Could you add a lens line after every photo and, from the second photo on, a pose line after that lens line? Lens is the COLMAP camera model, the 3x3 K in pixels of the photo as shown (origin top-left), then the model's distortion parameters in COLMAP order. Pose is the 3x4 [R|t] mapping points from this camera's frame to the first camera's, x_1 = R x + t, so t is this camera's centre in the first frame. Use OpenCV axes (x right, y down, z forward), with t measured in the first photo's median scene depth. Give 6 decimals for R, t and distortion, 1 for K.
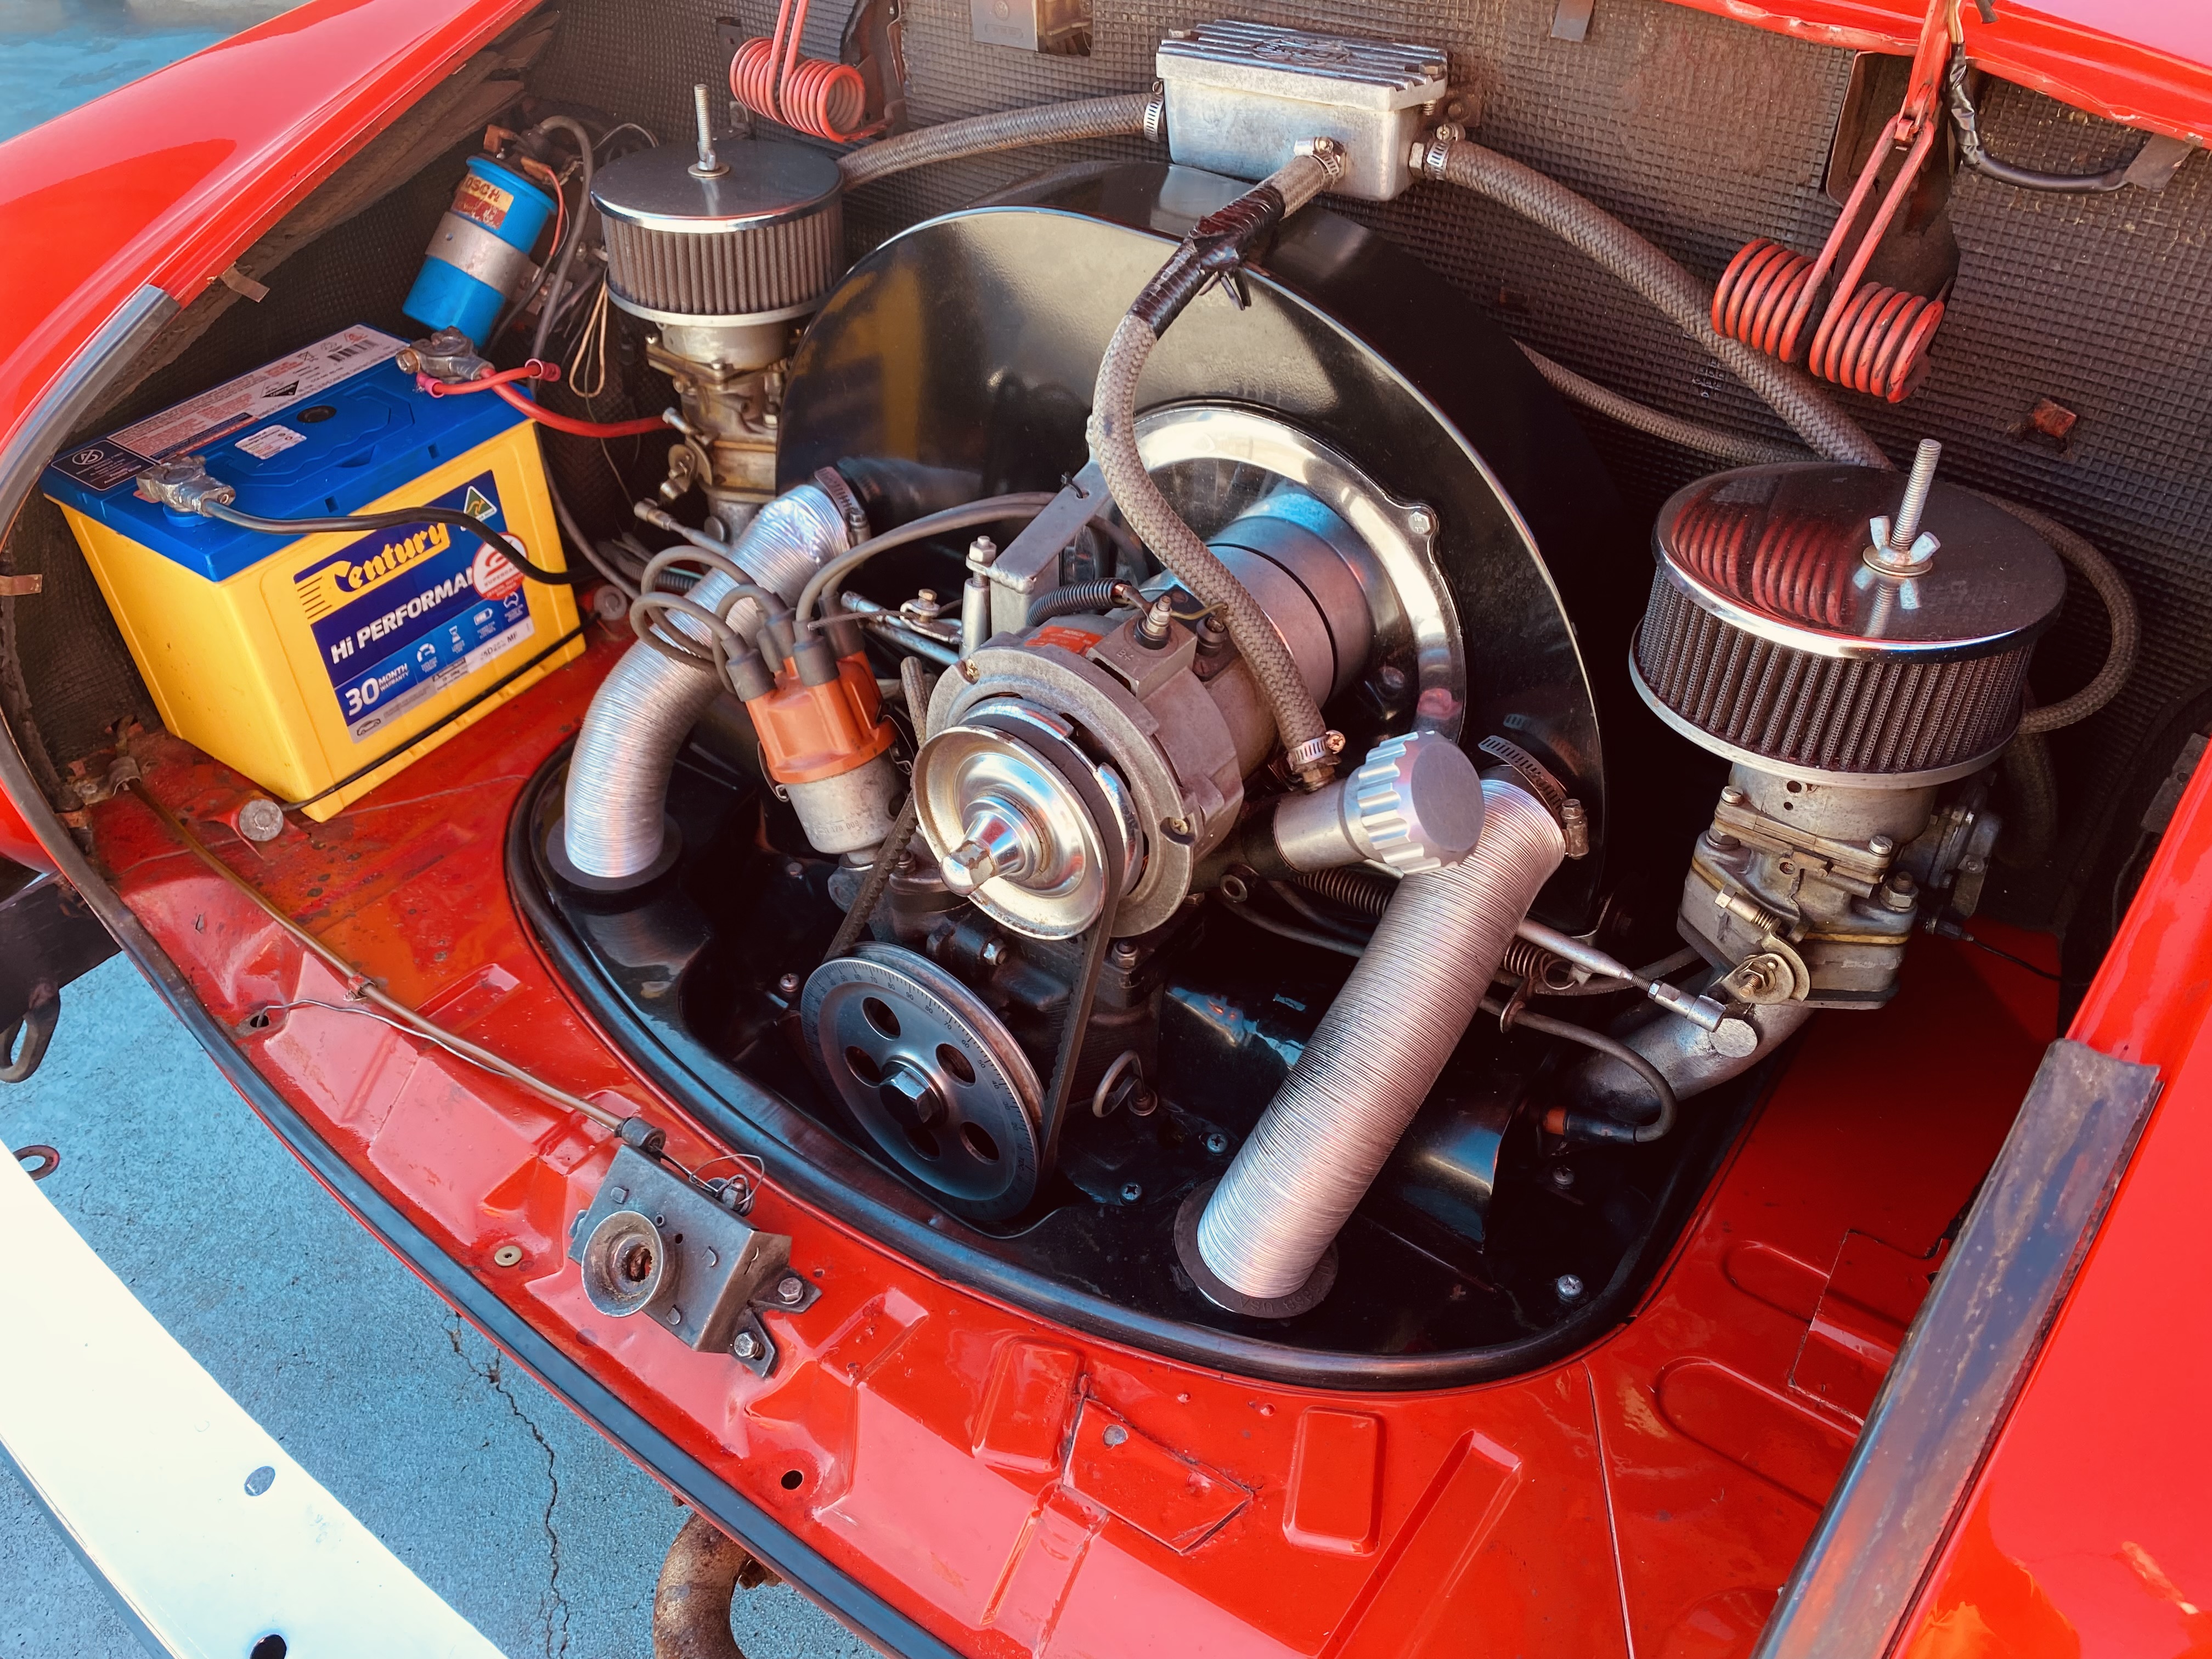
lens RADIAL K [[1687.5, 0, 1107.6], [0, 1687.5, 815.2], [0, 0, 1]] dist [0.029066, -0.006926]
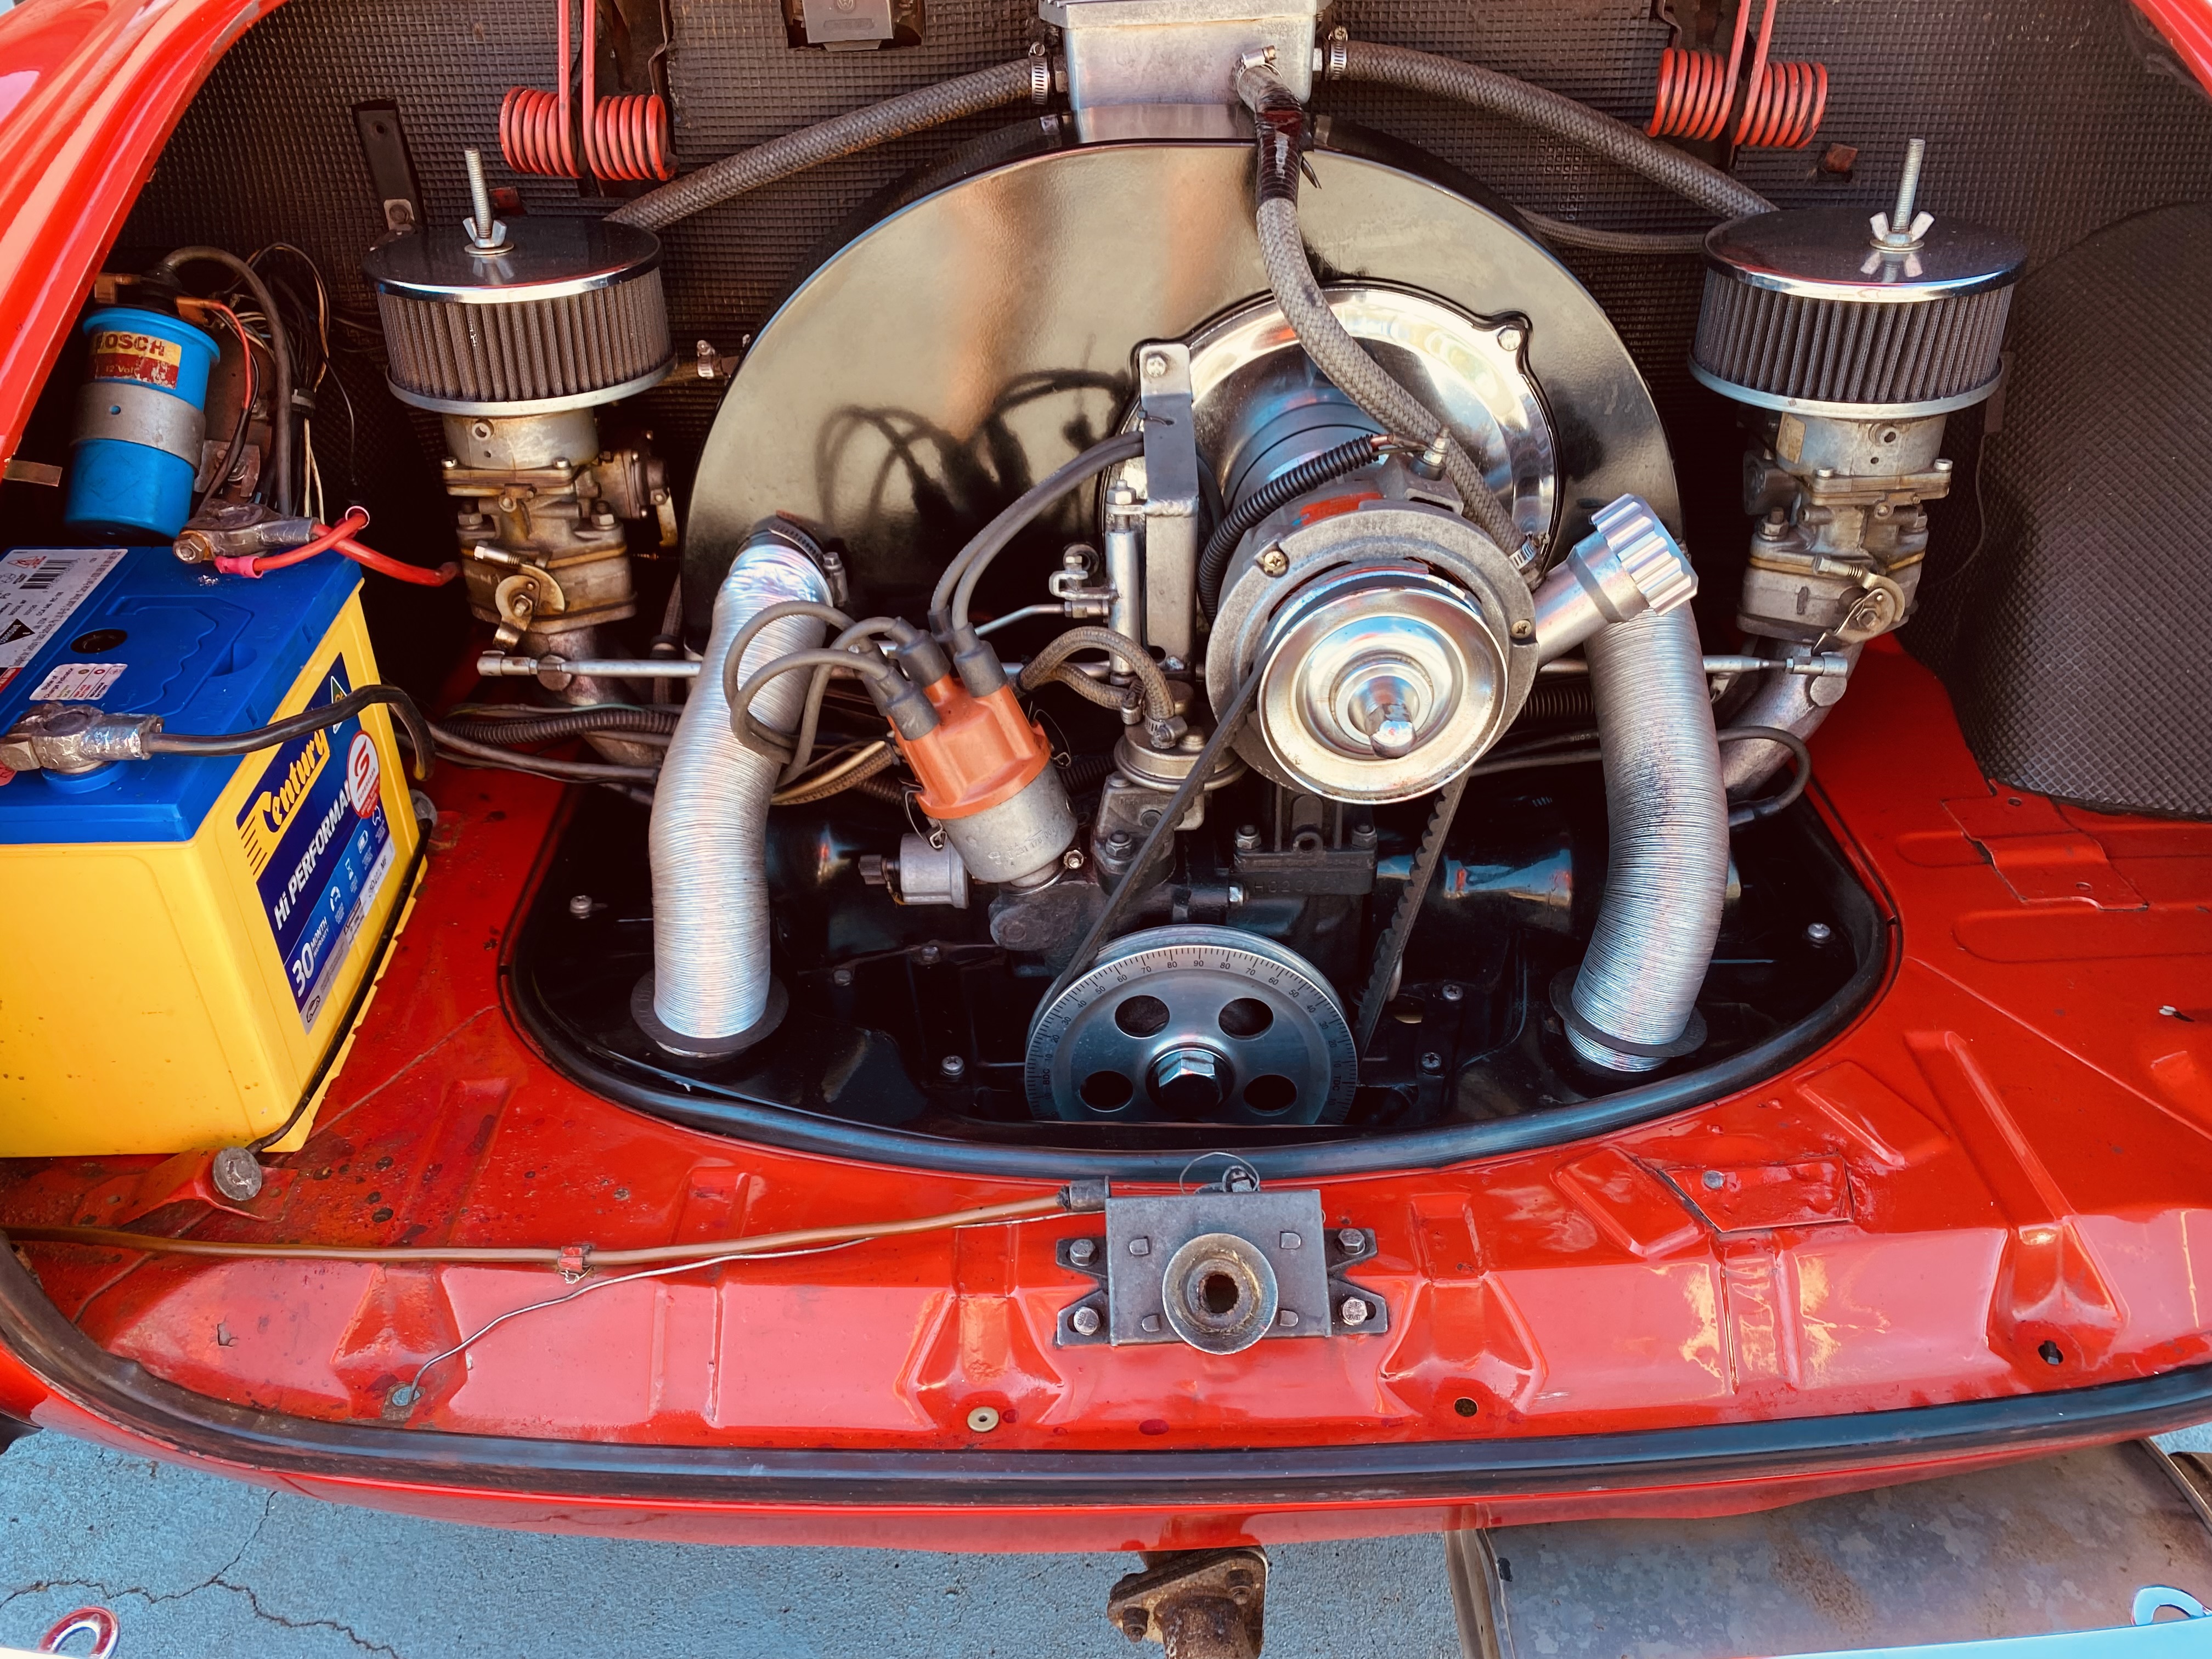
lens RADIAL K [[1685.5, 0, 1106.0], [0, 1685.5, 829.5], [0, 0, 1]] dist [0.023418, 0.004943]
pose [[0.790269, -0.343805, 0.507221, -0.558231], [0.392934, 0.919500, 0.011051, 0.006070], [-0.470189, 0.190571, 0.861745, 0.174953]]
